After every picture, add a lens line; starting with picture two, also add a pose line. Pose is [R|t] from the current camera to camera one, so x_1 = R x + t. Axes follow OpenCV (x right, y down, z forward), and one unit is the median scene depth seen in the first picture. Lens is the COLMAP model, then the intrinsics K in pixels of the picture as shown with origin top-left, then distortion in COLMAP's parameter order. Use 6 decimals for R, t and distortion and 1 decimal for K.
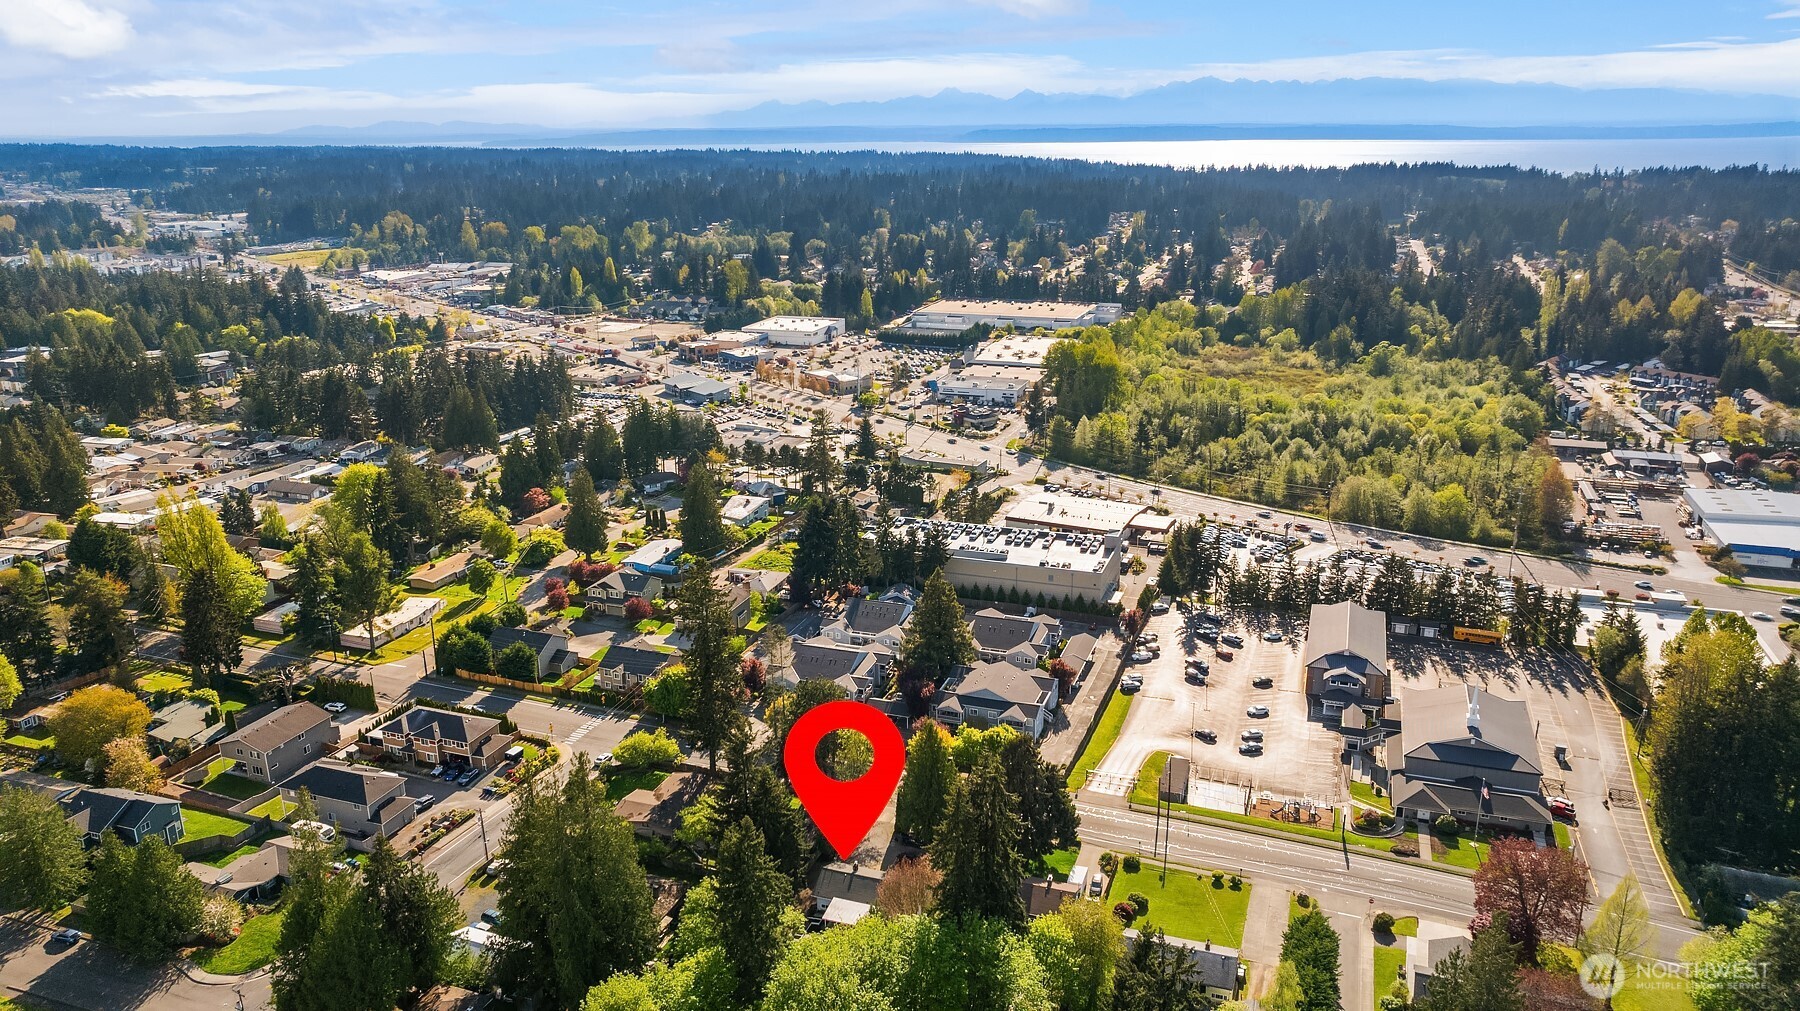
lens RADIAL K [[1251.1, 0, 904.1], [0, 1251.1, 499.9], [0, 0, 1]] dist [-0.036057, 0.029939]
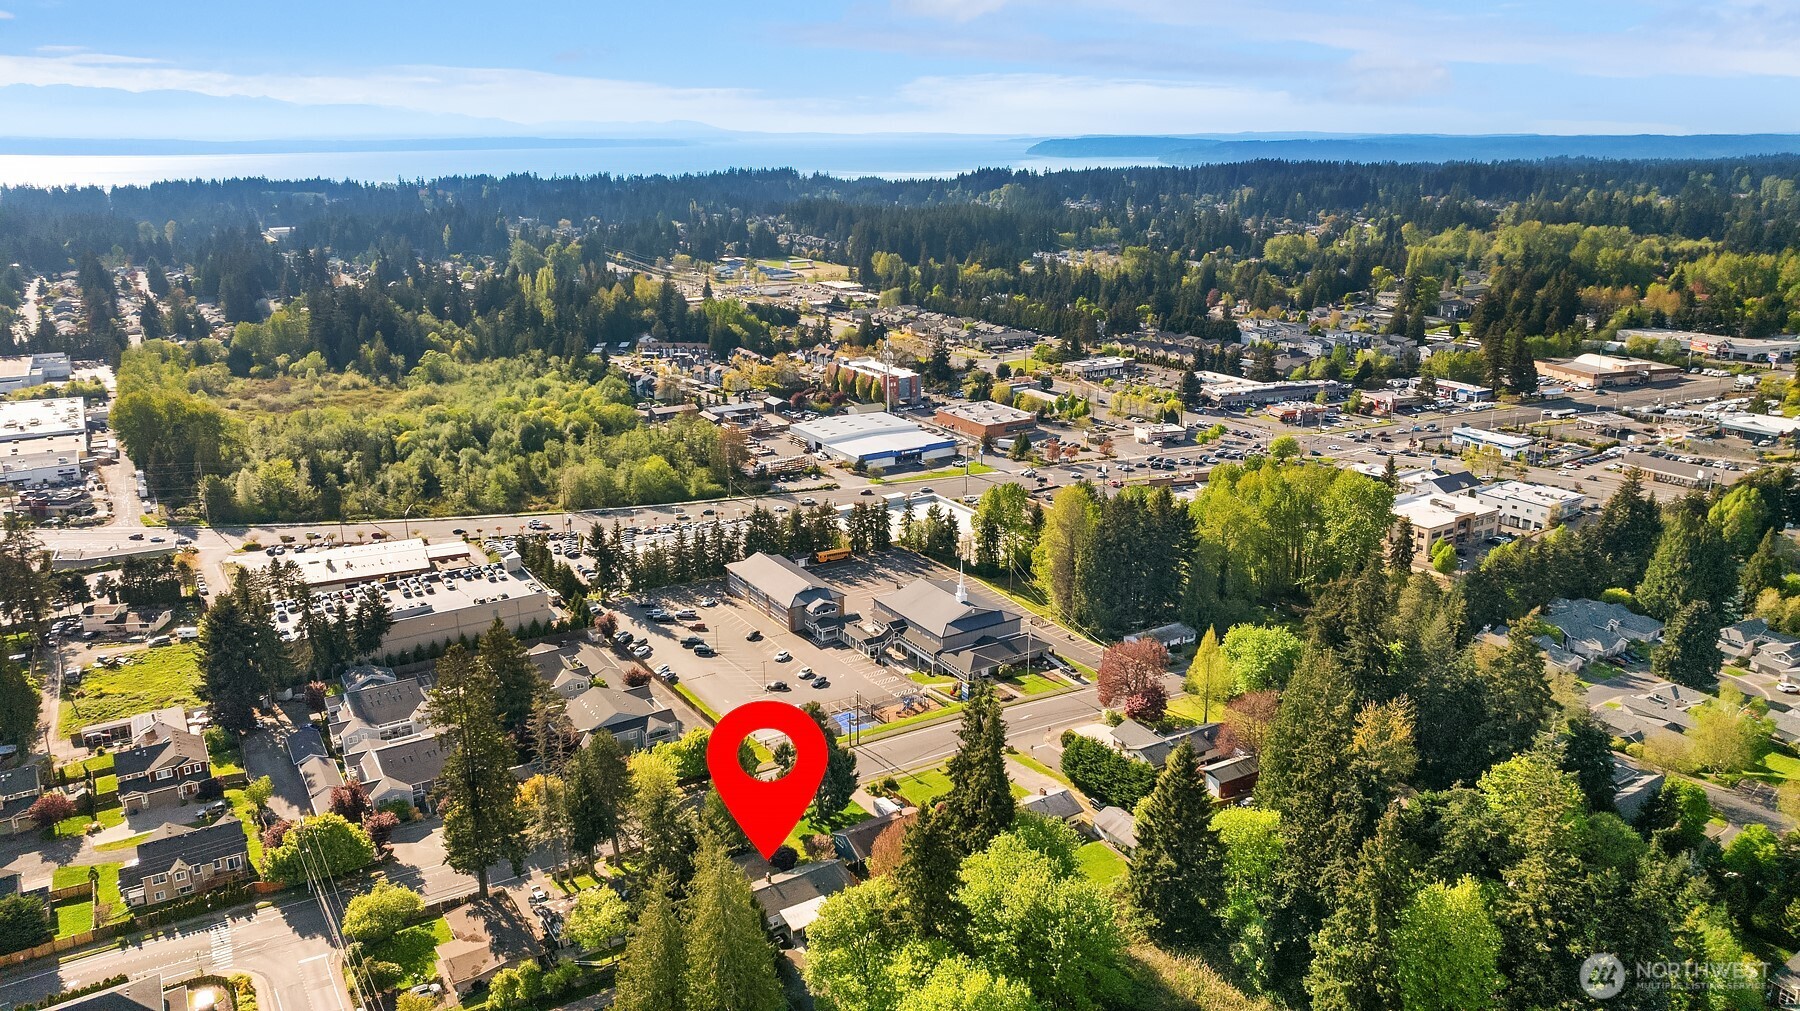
lens RADIAL K [[1251.1, 0, 904.1], [0, 1251.1, 499.9], [0, 0, 1]] dist [-0.036057, 0.029939]
pose [[0.615137, -0.215248, 0.758469, -0.314694], [0.222944, 0.970237, 0.094533, -0.033294], [-0.756243, 0.110945, 0.644816, 0.113627]]
